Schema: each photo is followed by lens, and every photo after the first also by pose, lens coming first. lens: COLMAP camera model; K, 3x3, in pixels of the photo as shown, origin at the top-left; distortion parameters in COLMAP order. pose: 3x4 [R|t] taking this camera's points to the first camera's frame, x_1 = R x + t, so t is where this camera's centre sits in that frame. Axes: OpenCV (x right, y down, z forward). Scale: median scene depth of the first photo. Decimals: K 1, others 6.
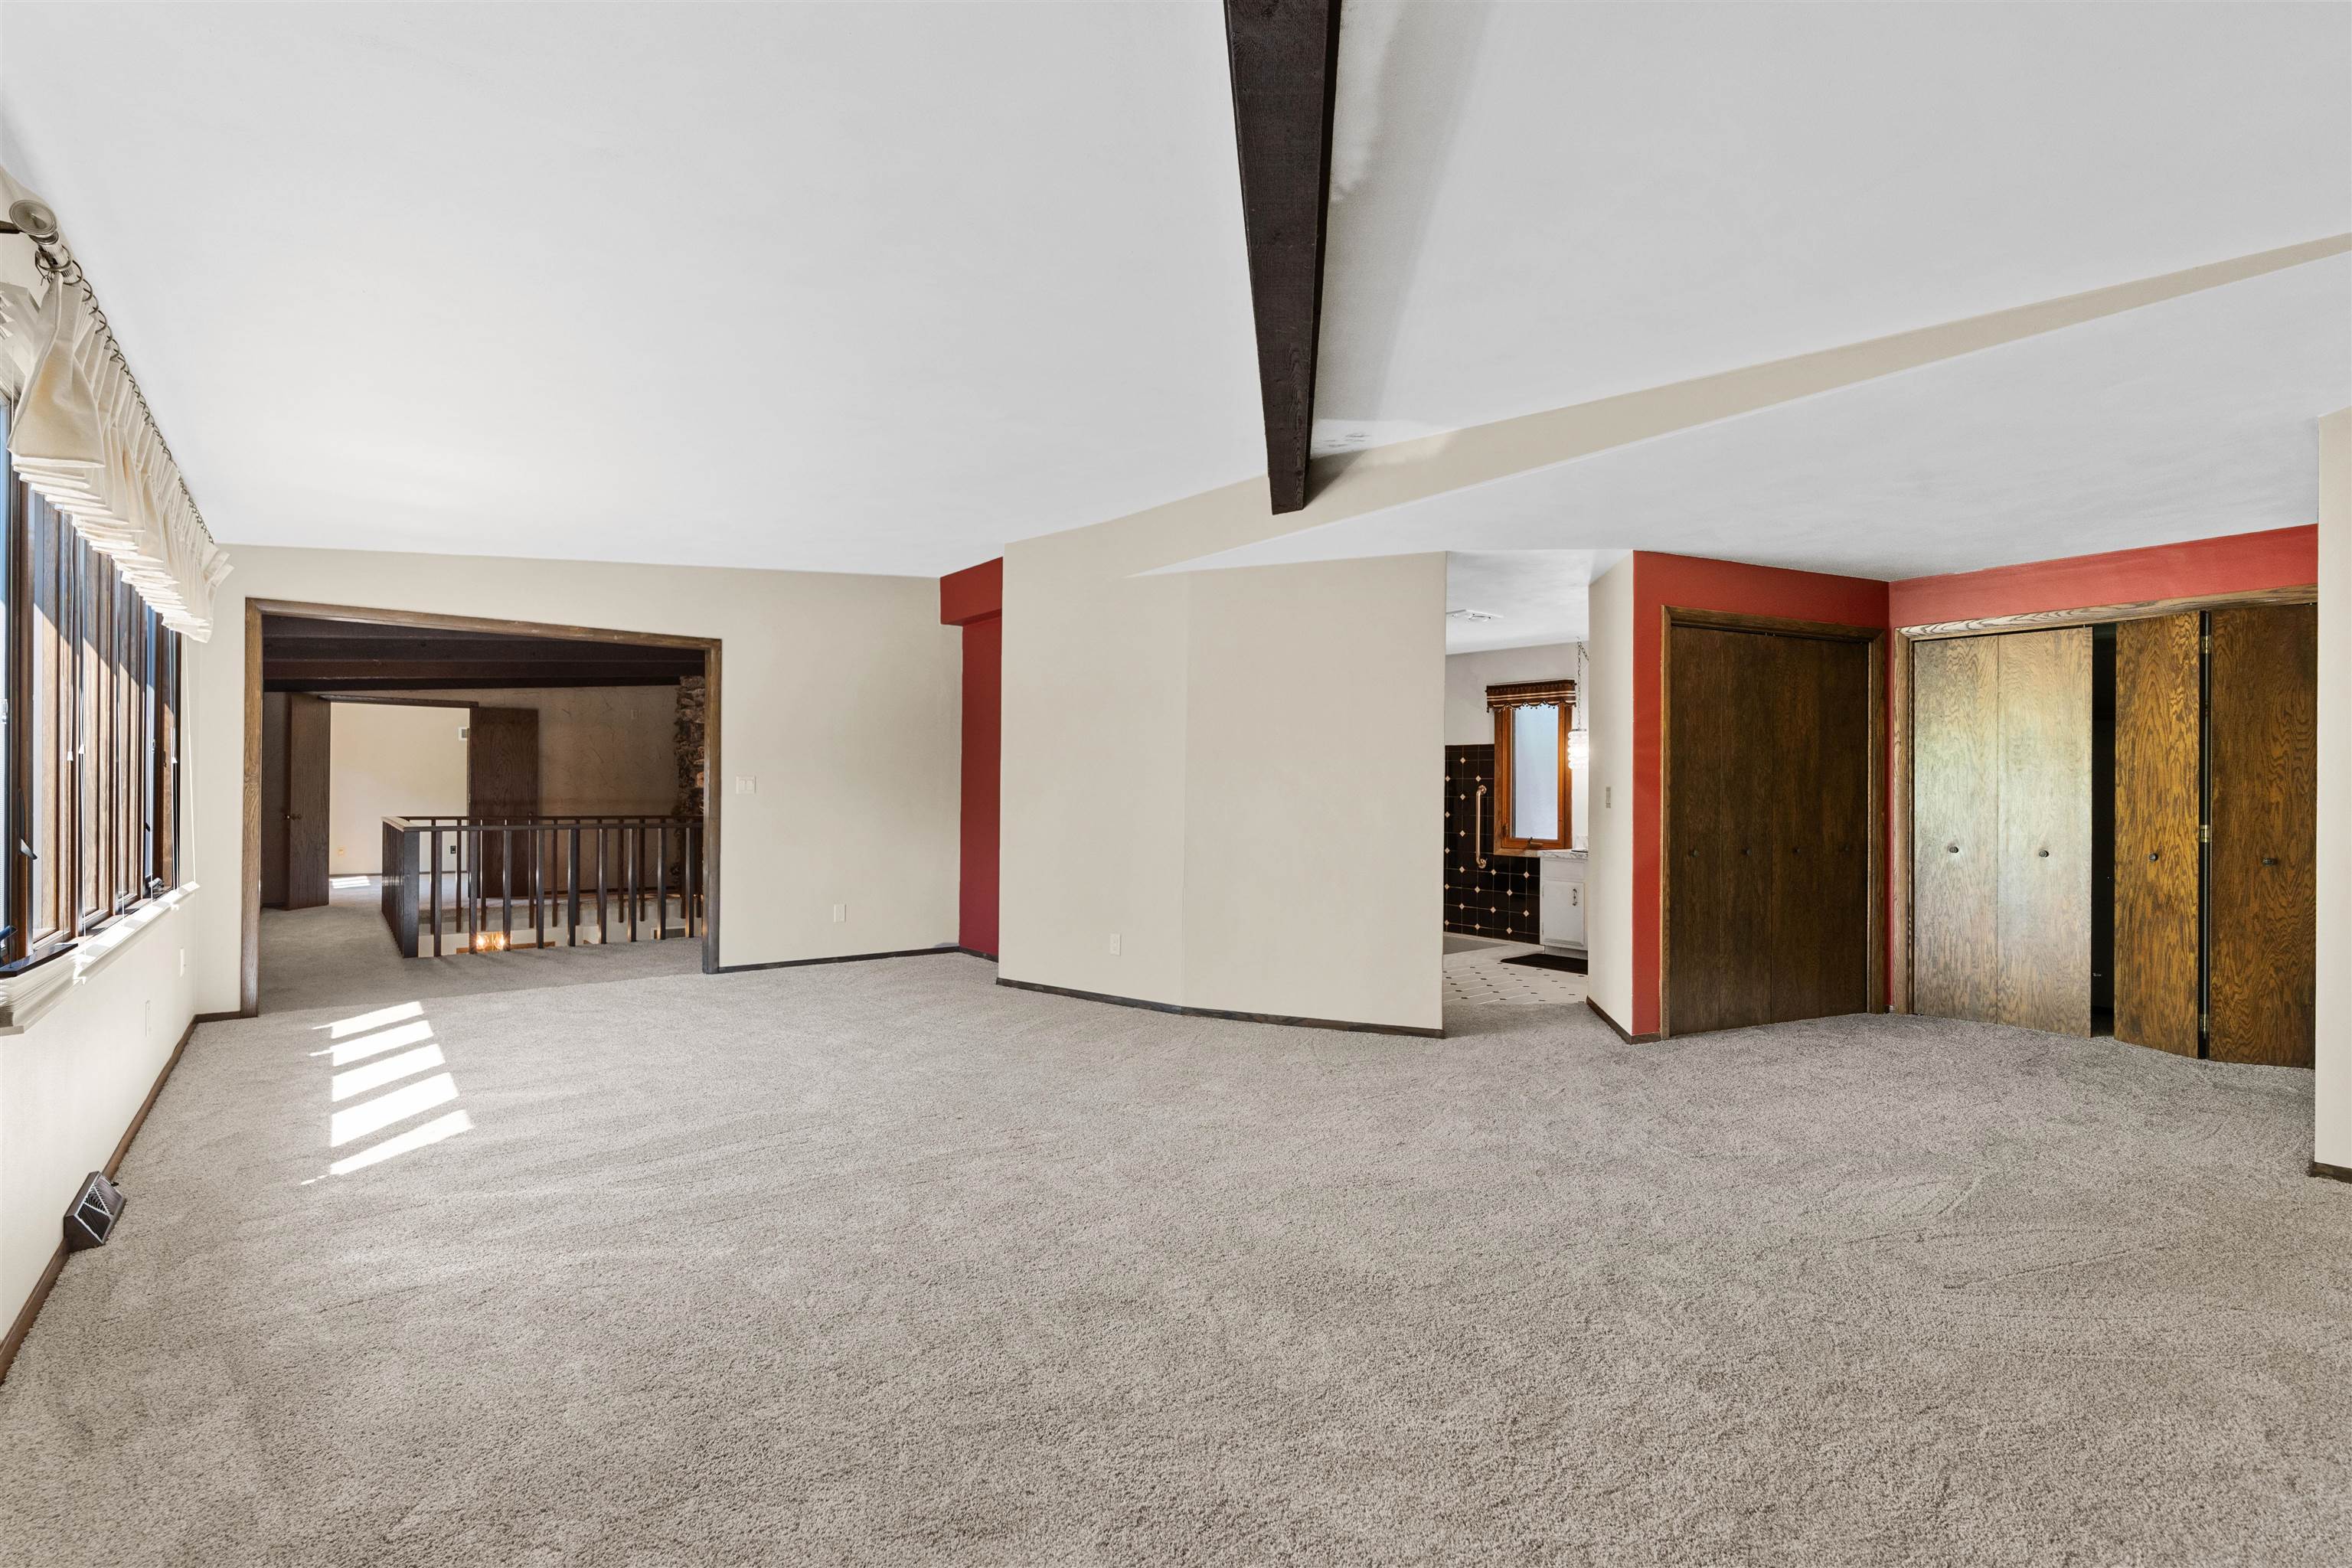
lens RADIAL K [[1068.1, 0, 1166.0], [0, 1068.1, 785.5], [0, 0, 1]] dist [-0.010776, 0.003526]
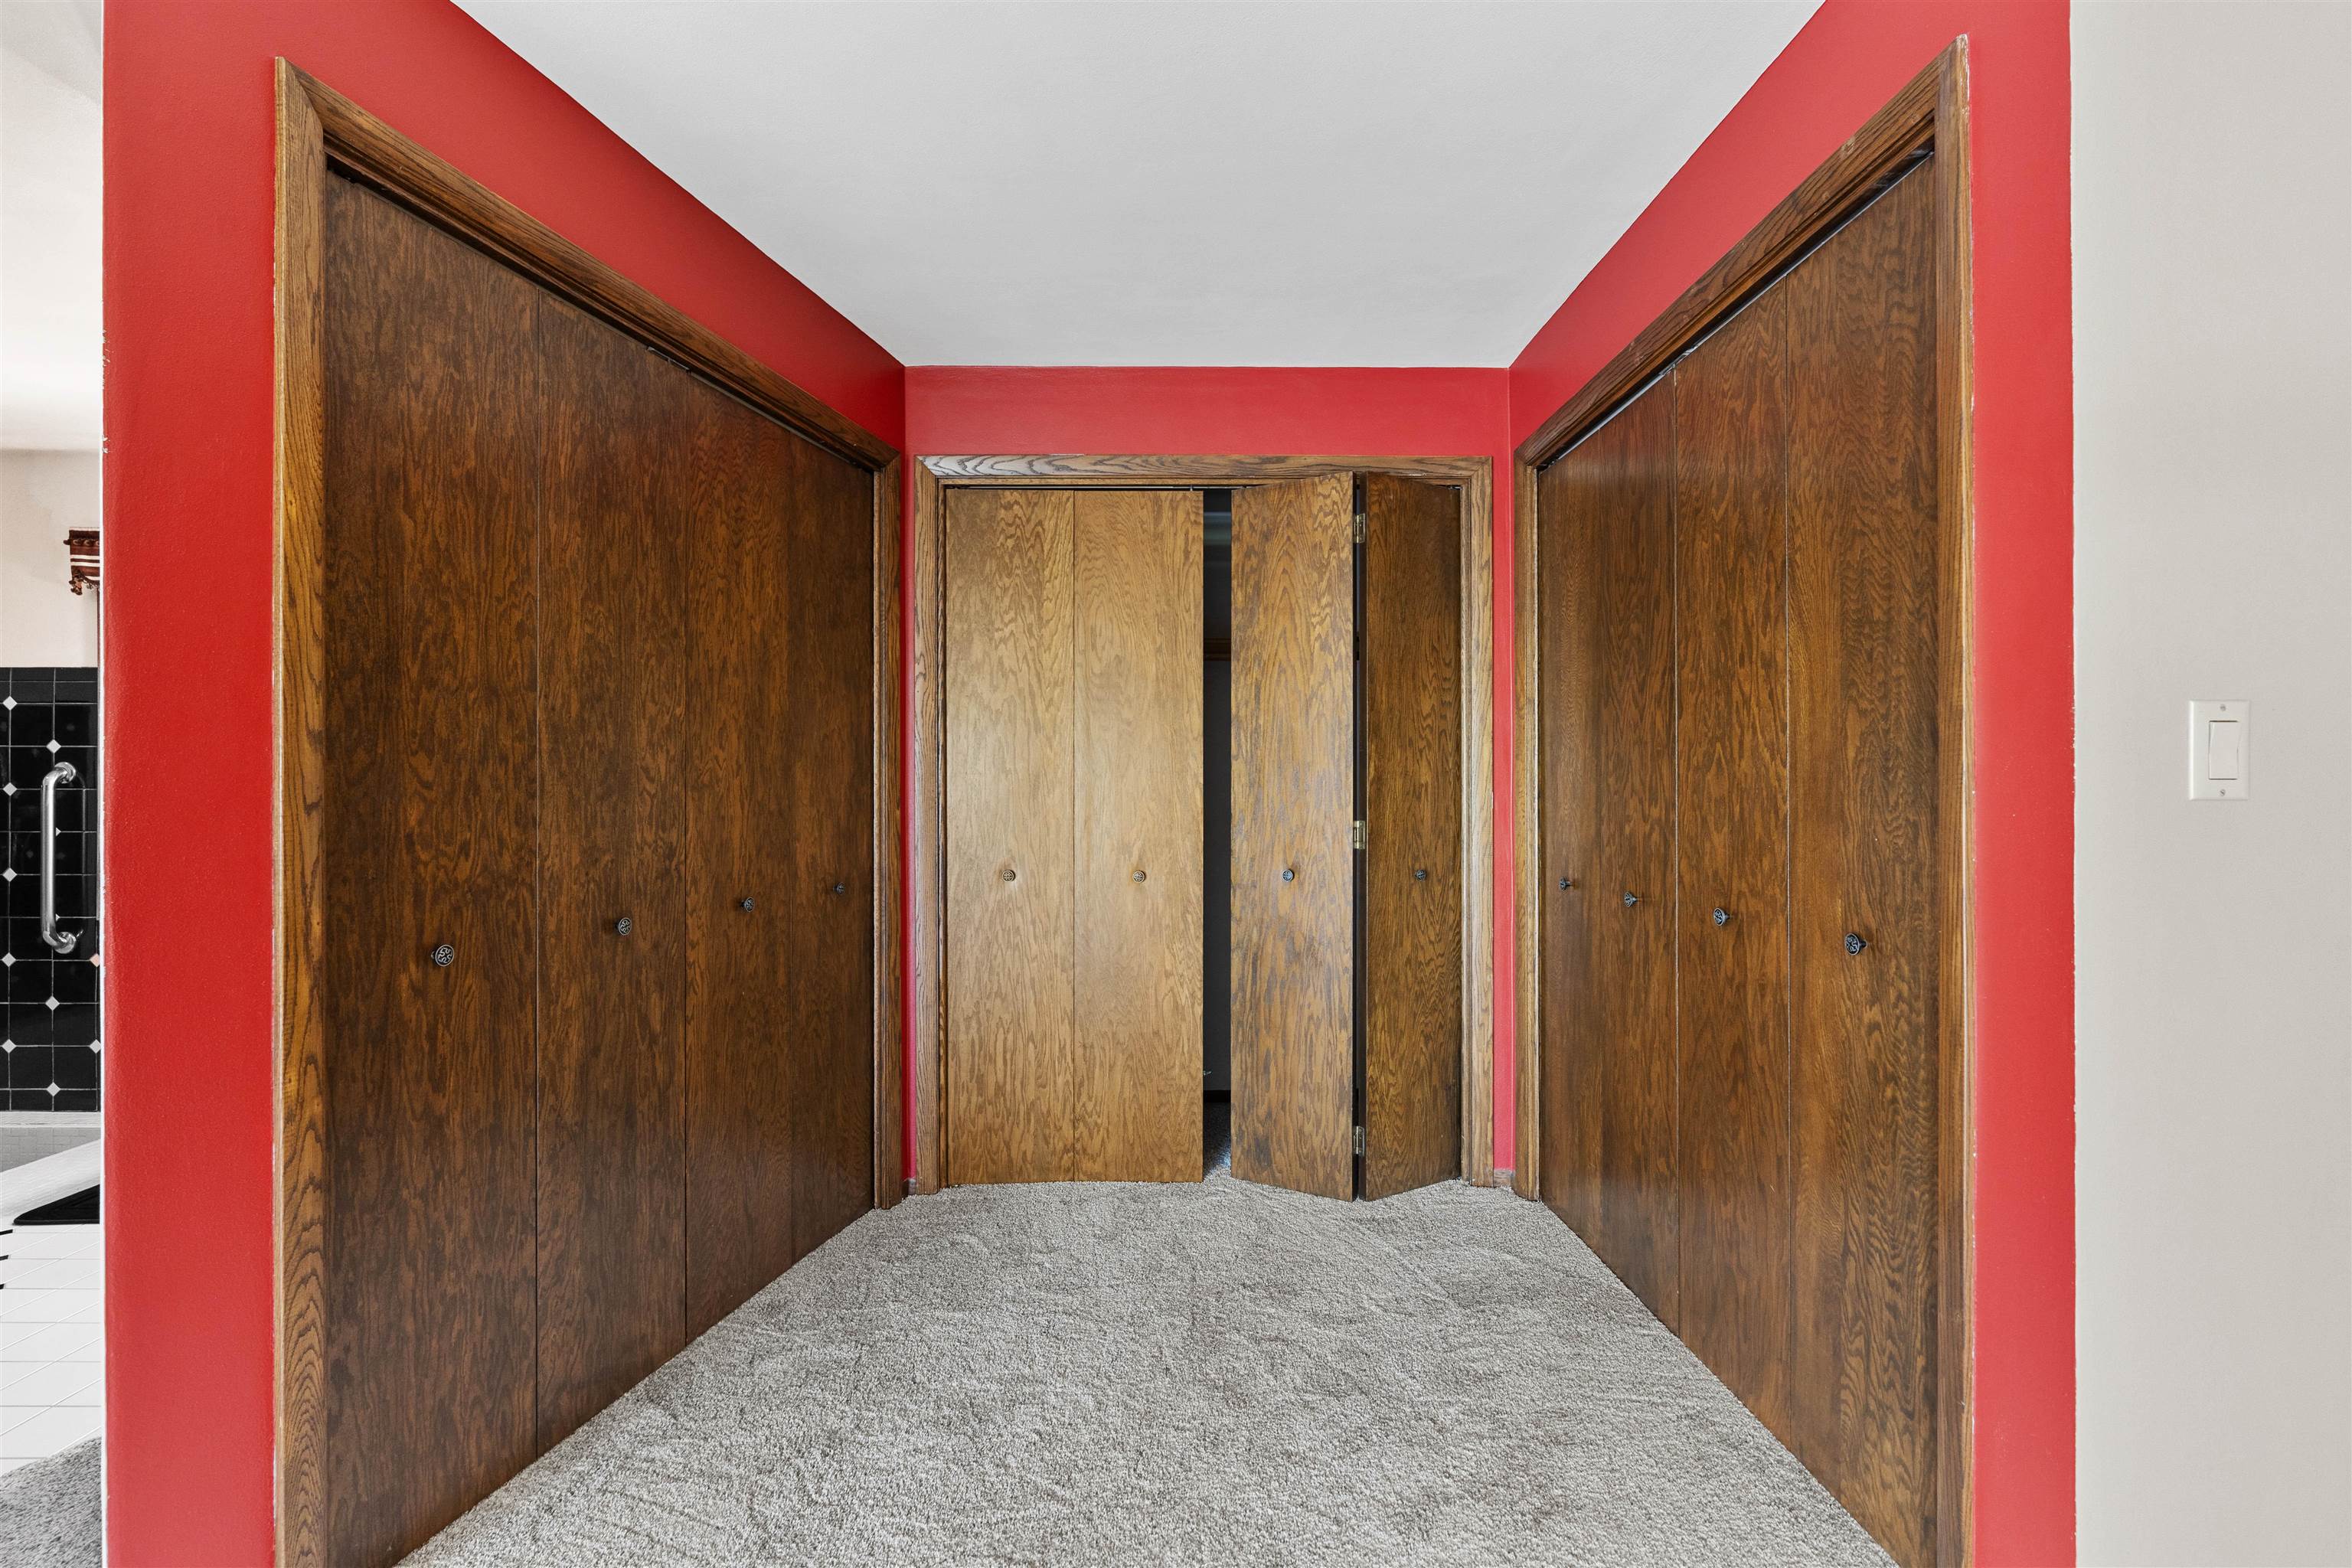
lens RADIAL K [[1068.1, 0, 1163.8], [0, 1068.1, 792.3], [0, 0, 1]] dist [-0.010776, 0.003526]
pose [[0.609980, -0.008310, 0.792373, 0.362820], [-0.000217, 0.999943, 0.010655, 0.012252], [-0.792416, -0.006671, 0.609944, 0.615445]]
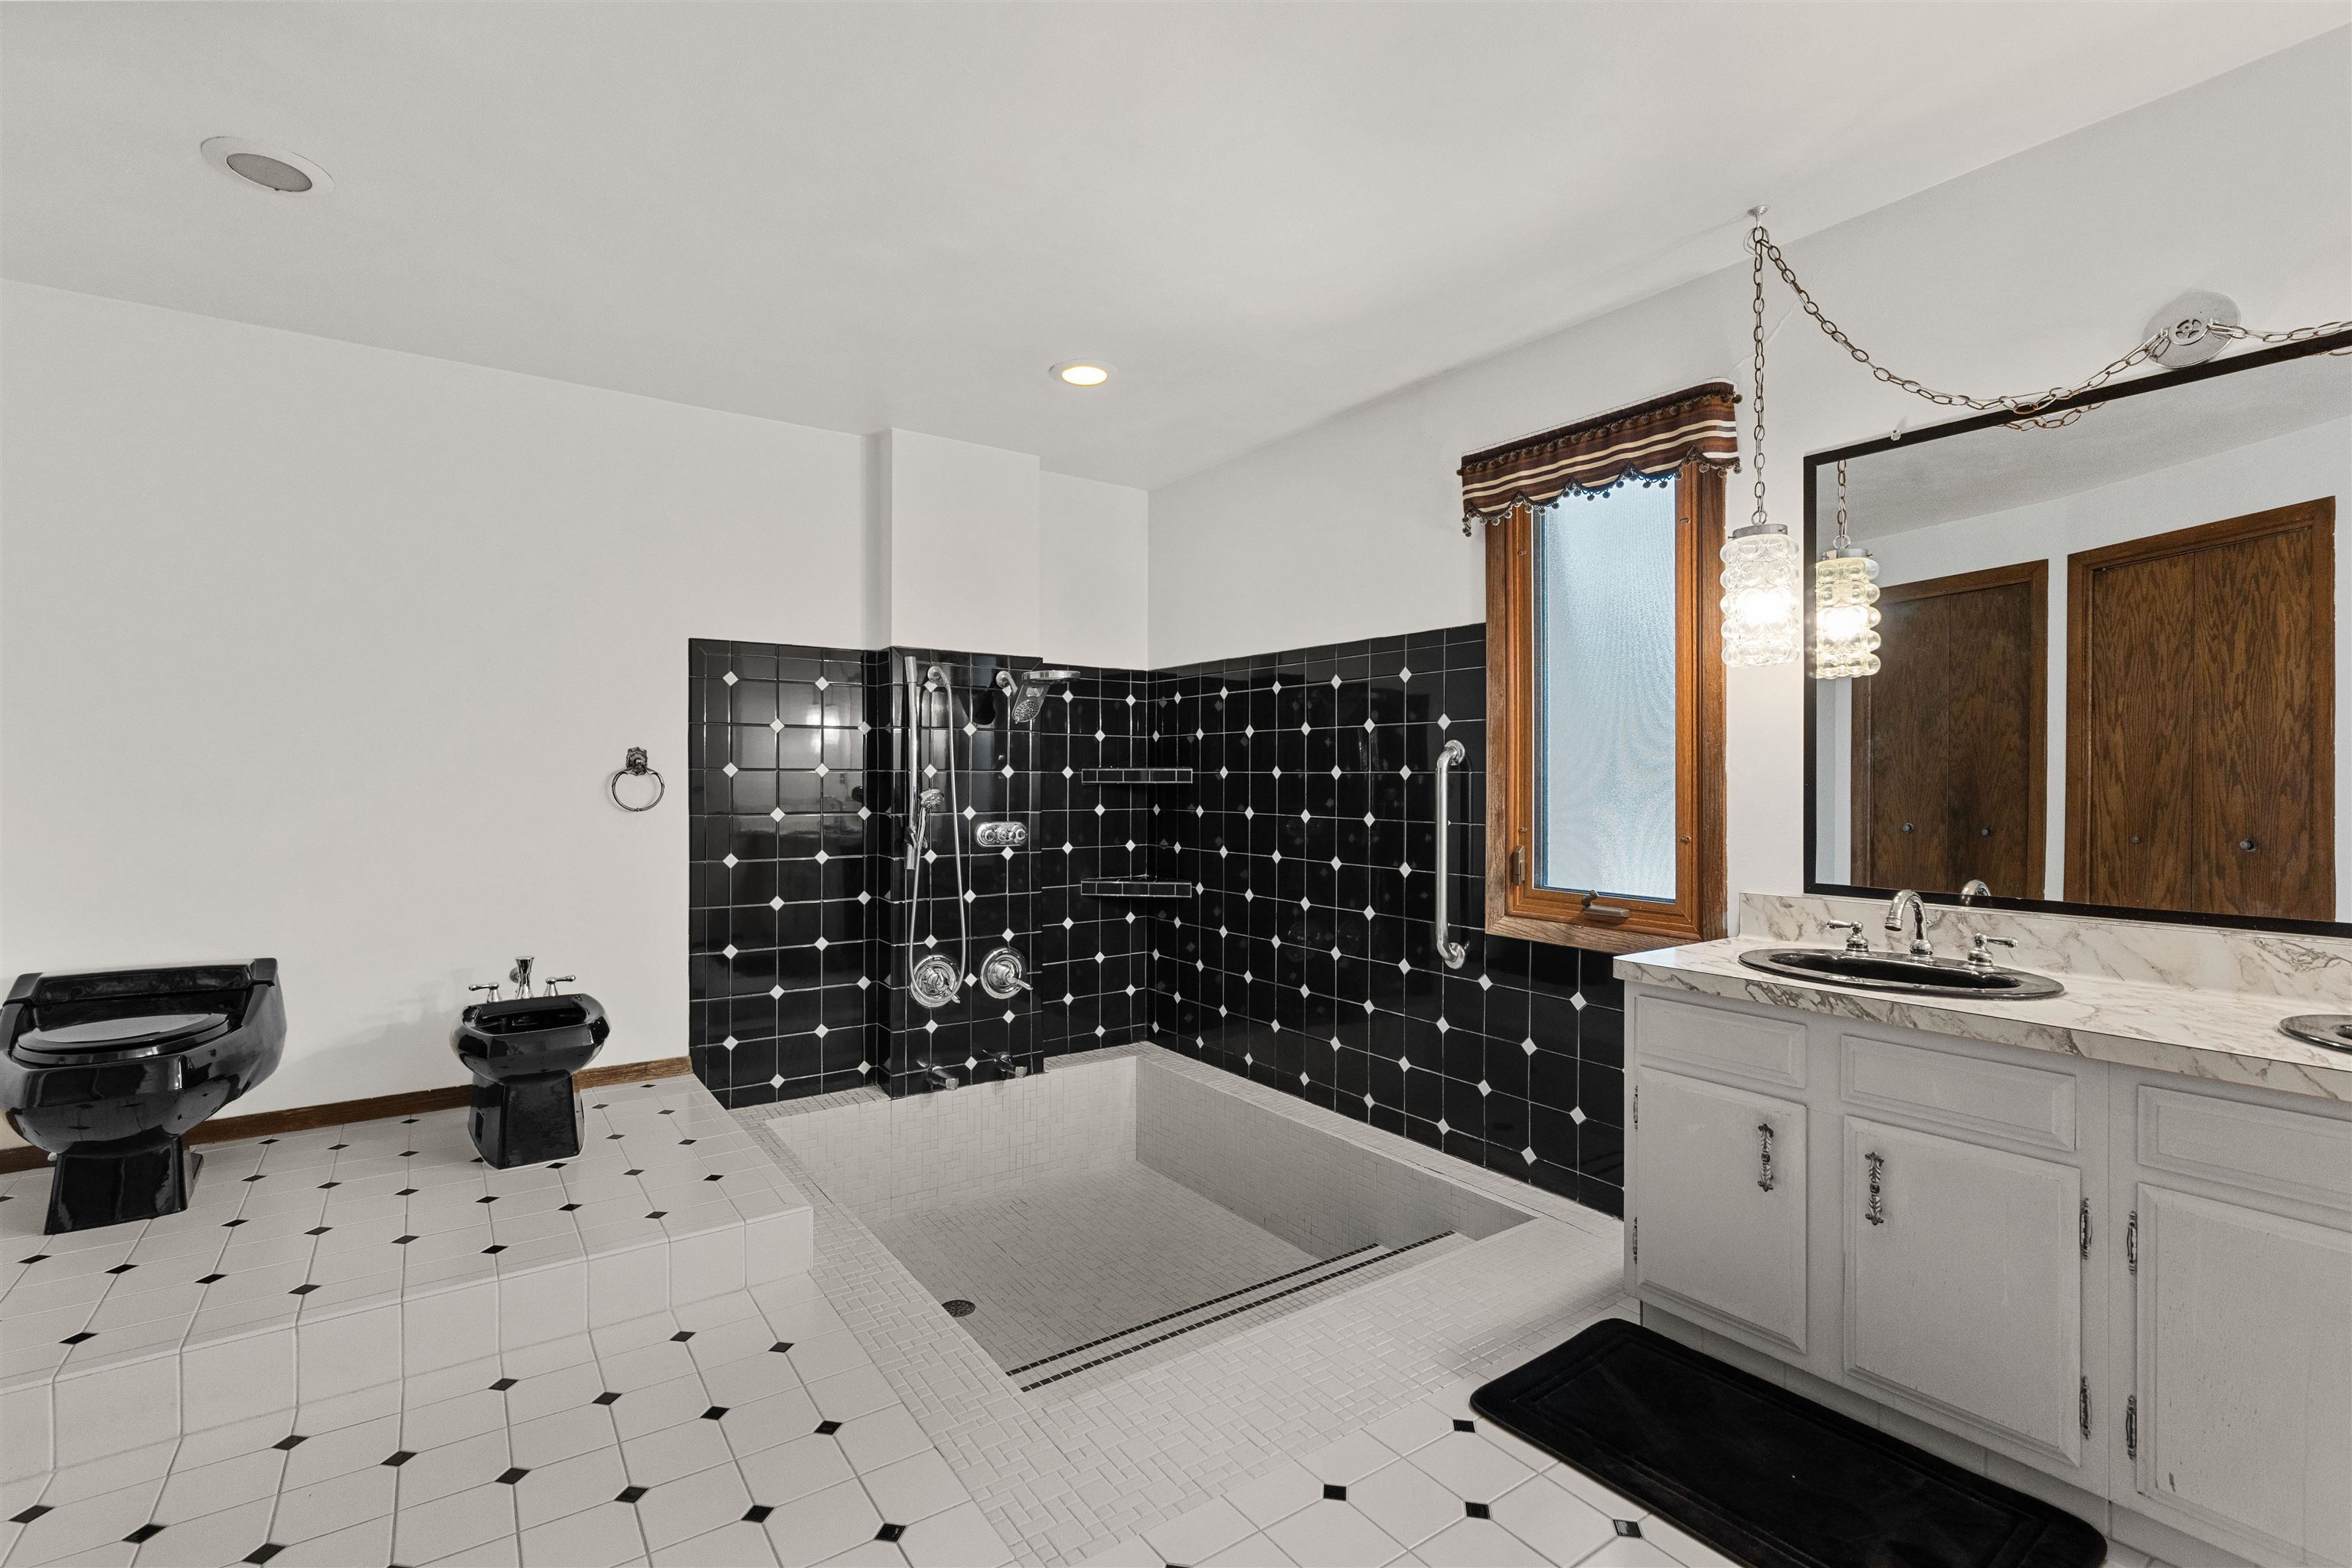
lens RADIAL K [[1068.1, 0, 1150.6], [0, 1068.1, 783.2], [0, 0, 1]] dist [-0.010776, 0.003526]
pose [[0.997359, -0.009494, -0.072009, 0.350029], [0.010236, 0.999898, 0.009938, 0.016197], [0.071907, -0.010649, 0.997354, 1.006910]]
